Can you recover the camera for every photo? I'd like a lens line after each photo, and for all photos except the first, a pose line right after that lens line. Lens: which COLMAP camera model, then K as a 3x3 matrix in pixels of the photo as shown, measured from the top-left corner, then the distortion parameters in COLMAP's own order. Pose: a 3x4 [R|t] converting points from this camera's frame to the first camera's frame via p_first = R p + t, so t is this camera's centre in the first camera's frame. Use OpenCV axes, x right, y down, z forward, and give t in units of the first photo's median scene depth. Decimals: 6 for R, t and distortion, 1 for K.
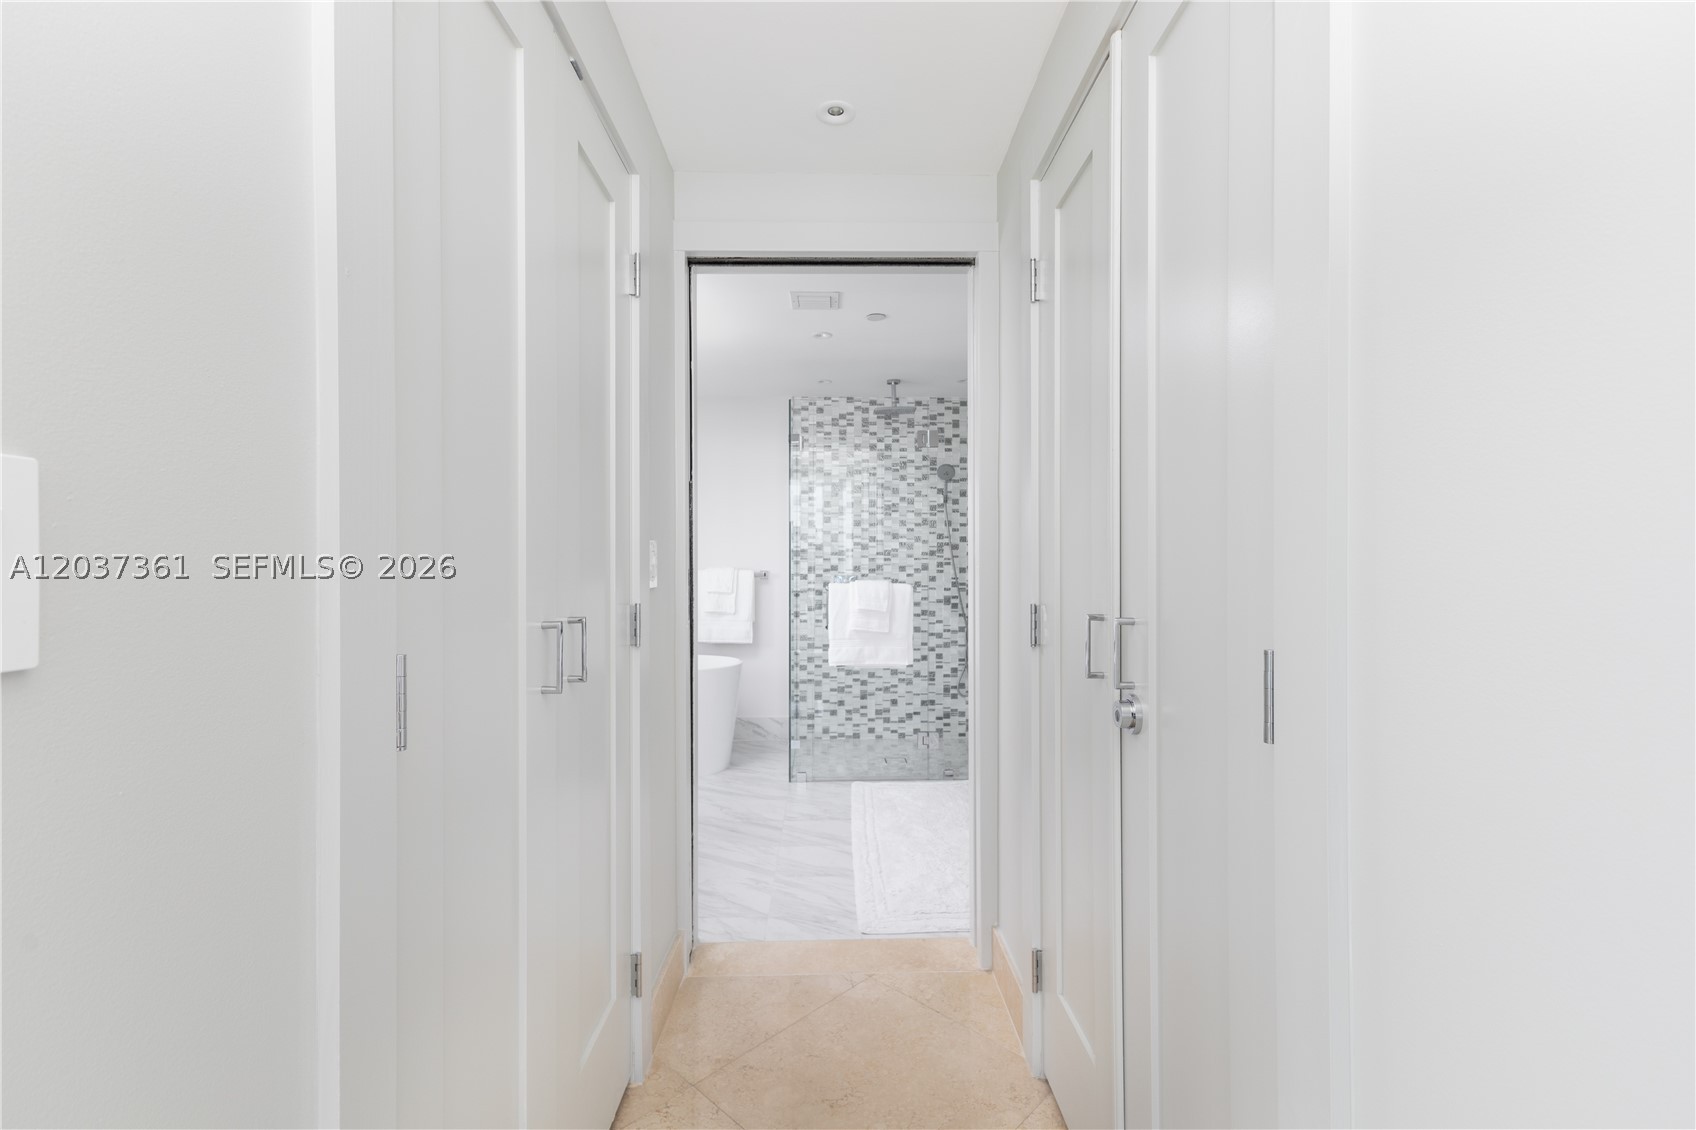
lens RADIAL K [[732.4, 0, 862.6], [0, 732.4, 564.8], [0, 0, 1]] dist [0.009909, -0.001007]
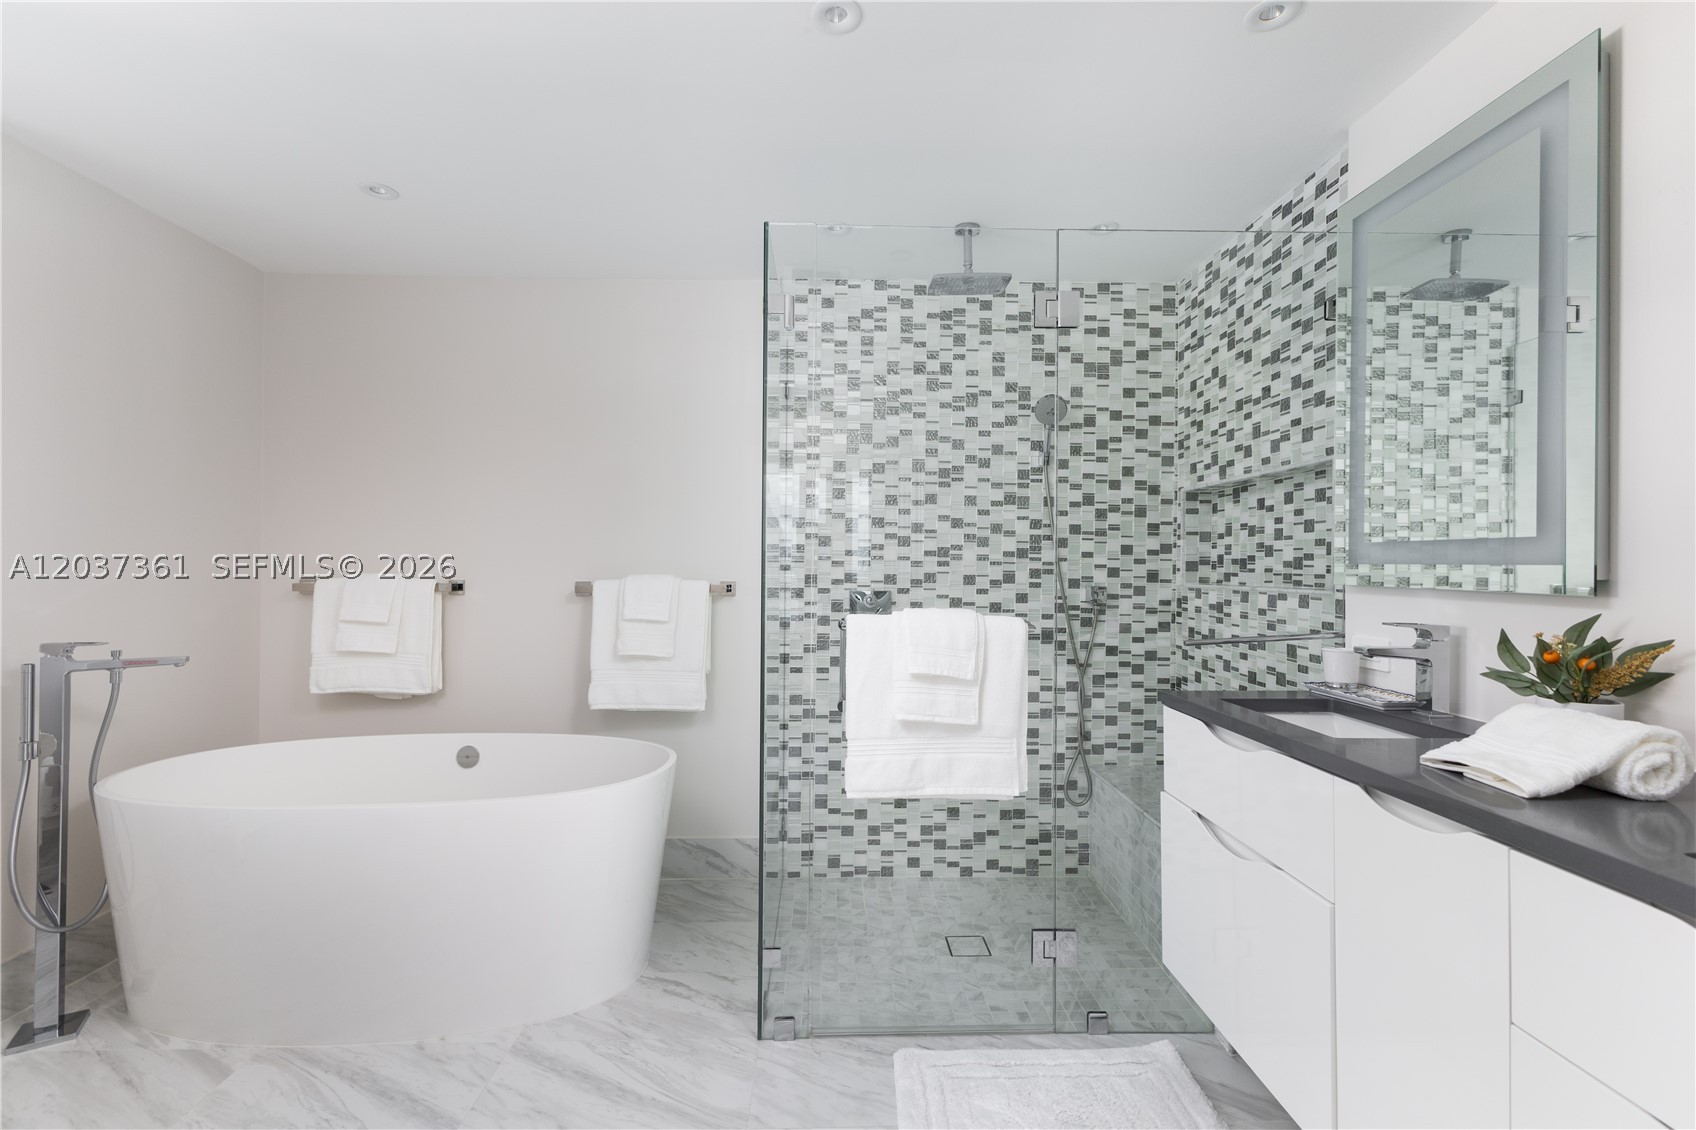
lens RADIAL K [[732.4, 0, 858.8], [0, 732.4, 564.3], [0, 0, 1]] dist [0.009909, -0.001007]
pose [[0.999940, 0.007443, -0.008085, -0.027721], [-0.007487, 0.999957, -0.005436, -0.003168], [0.008045, 0.005496, 0.999953, 0.425858]]
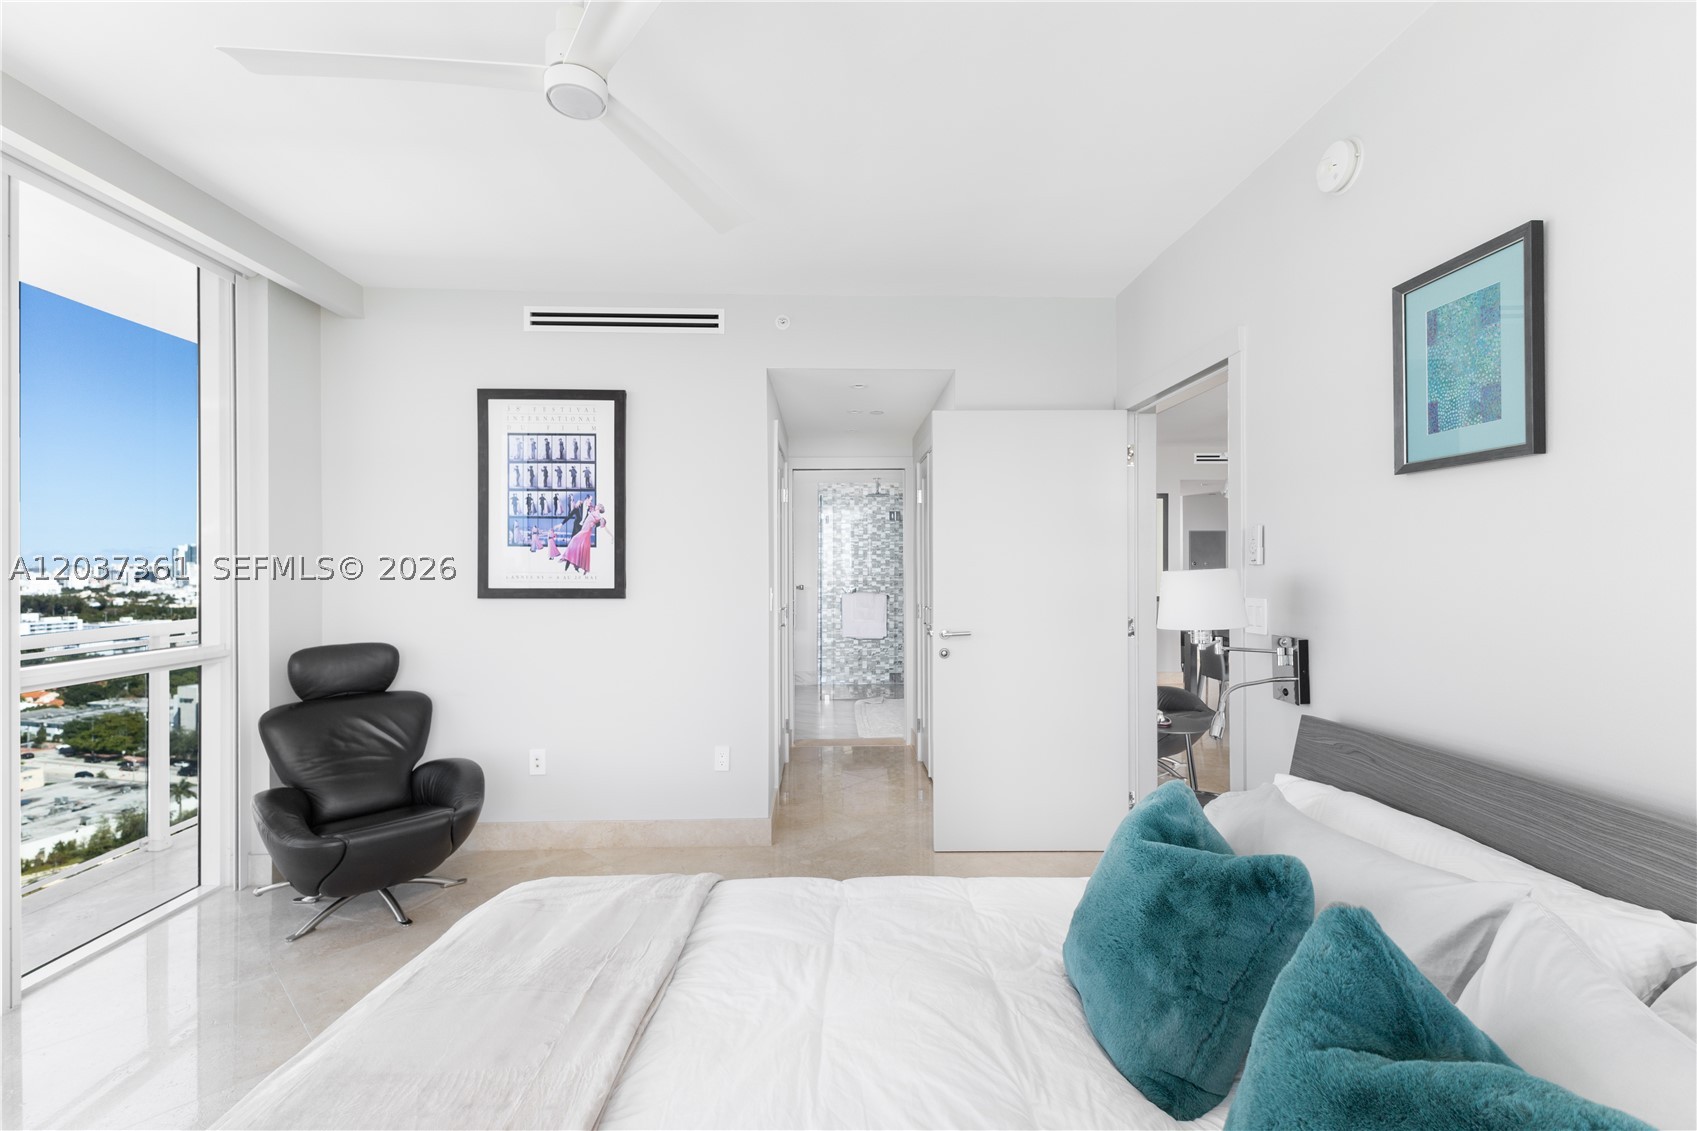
lens RADIAL K [[732.9, 0, 841.5], [0, 732.9, 564.9], [0, 0, 1]] dist [0.009909, -0.001007]
pose [[0.999995, -0.001320, -0.002877, -0.036313], [0.001325, 0.999998, 0.001732, -0.041340], [0.002875, -0.001736, 0.999994, -0.701401]]
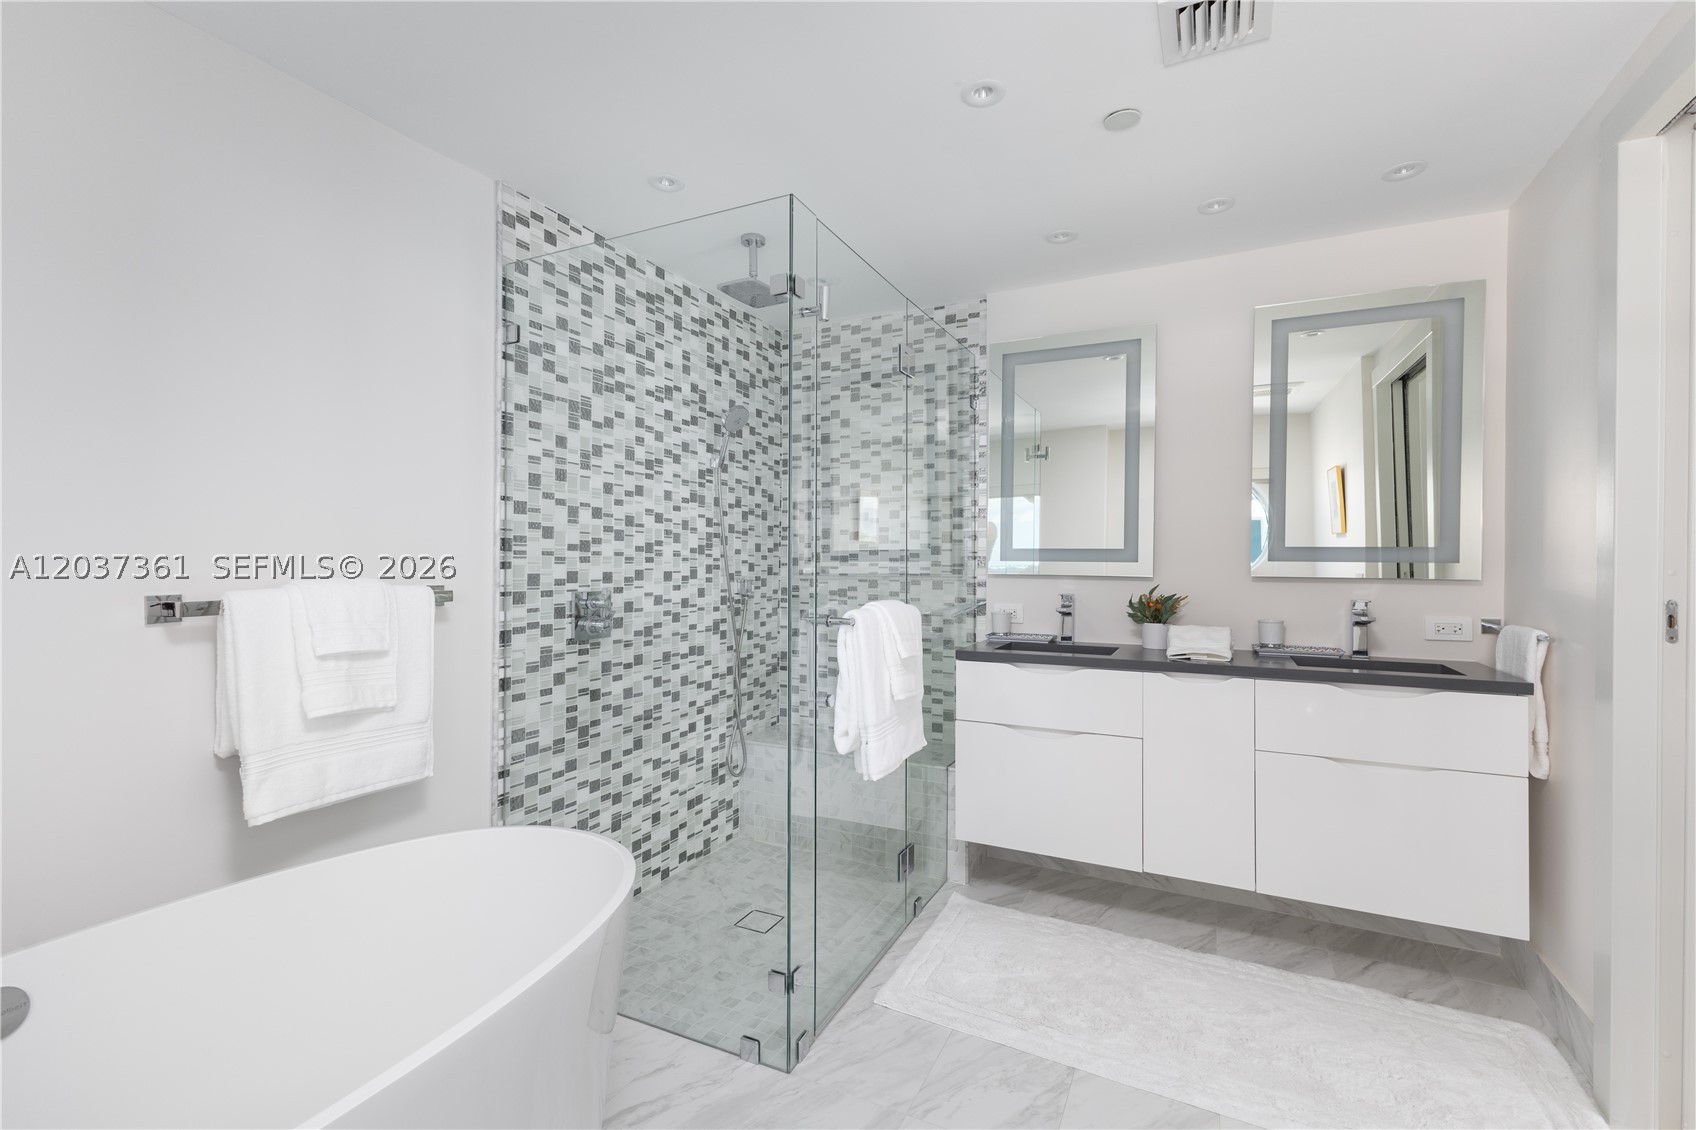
lens RADIAL K [[732.4, 0, 839.4], [0, 732.4, 563.7], [0, 0, 1]] dist [0.009909, -0.001007]
pose [[0.486799, 0.000636, 0.873514, -0.373345], [-0.000587, 1.000000, -0.000401, -0.004266], [-0.873514, -0.000318, 0.486799, 0.610853]]
